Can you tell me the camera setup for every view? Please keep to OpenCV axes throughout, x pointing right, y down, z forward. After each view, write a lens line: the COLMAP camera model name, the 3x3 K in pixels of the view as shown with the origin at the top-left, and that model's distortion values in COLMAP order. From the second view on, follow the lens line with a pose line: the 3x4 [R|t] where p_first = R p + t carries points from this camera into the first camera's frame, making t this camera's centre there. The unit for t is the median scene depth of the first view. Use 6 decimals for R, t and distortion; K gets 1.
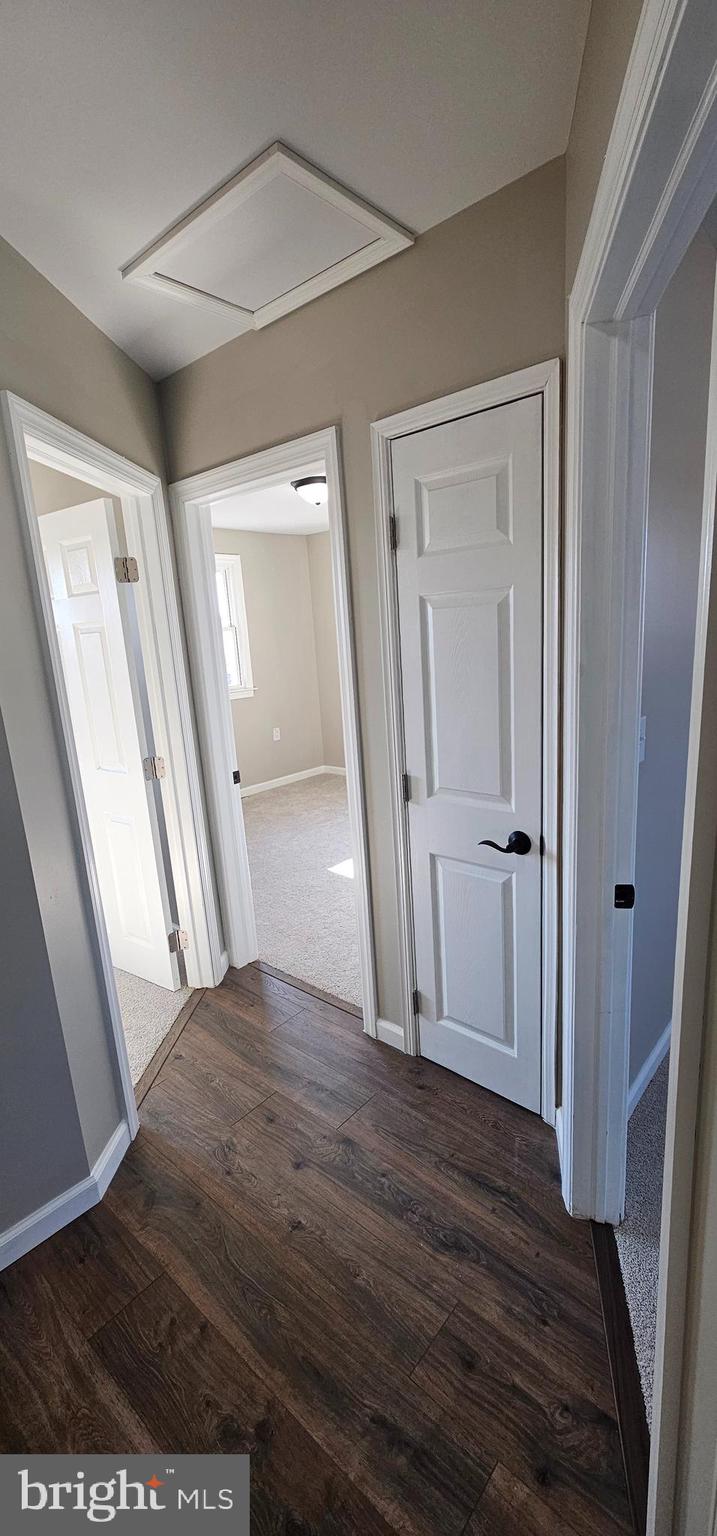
lens RADIAL K [[625.3, 0, 357.6], [0, 625.3, 767.7], [0, 0, 1]] dist [0.000672, 0.000709]
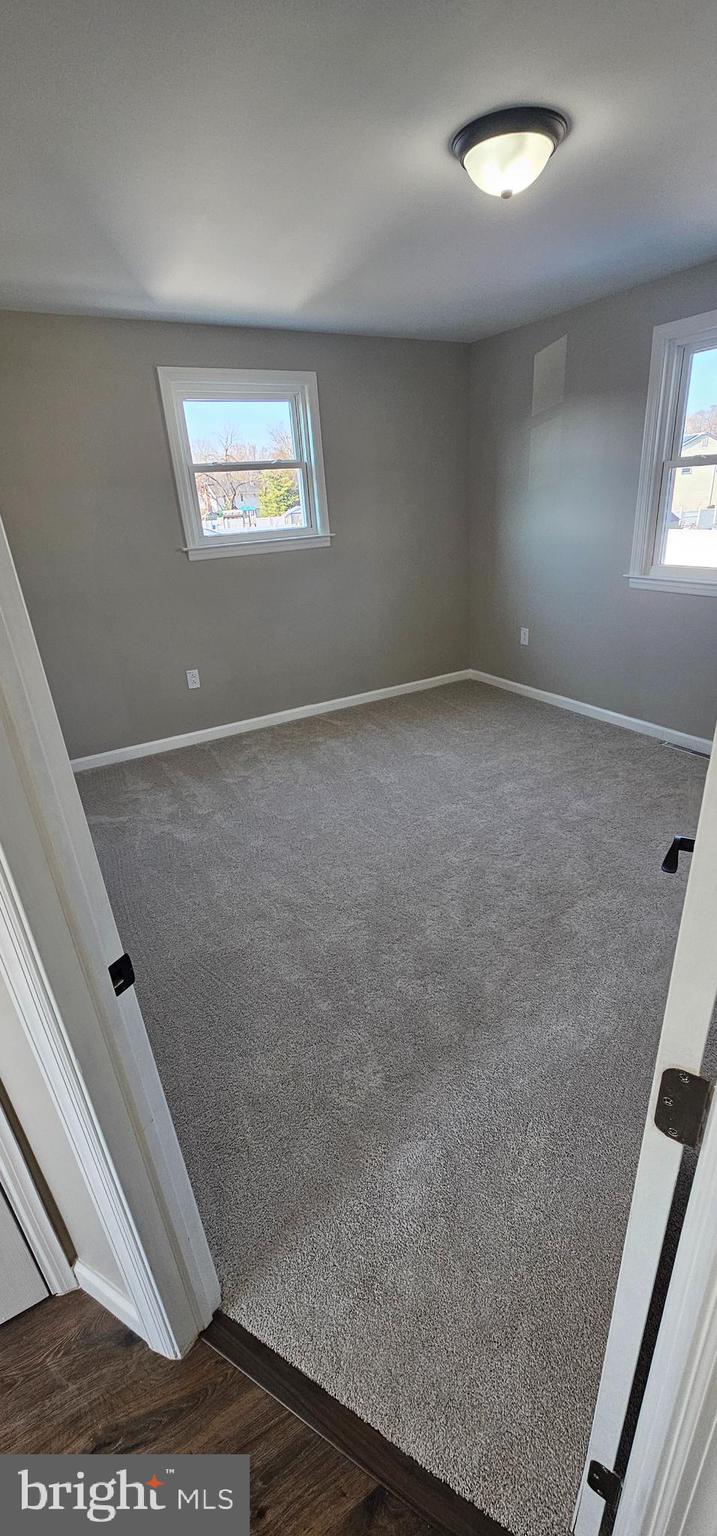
lens RADIAL K [[625.3, 0, 358.1], [0, 625.3, 765.3], [0, 0, 1]] dist [0.000672, 0.000709]
pose [[0.305117, -0.352731, 0.884581, -0.011627], [0.259001, 0.924598, 0.279351, -0.108590], [-0.916418, 0.143873, 0.373469, 0.419562]]
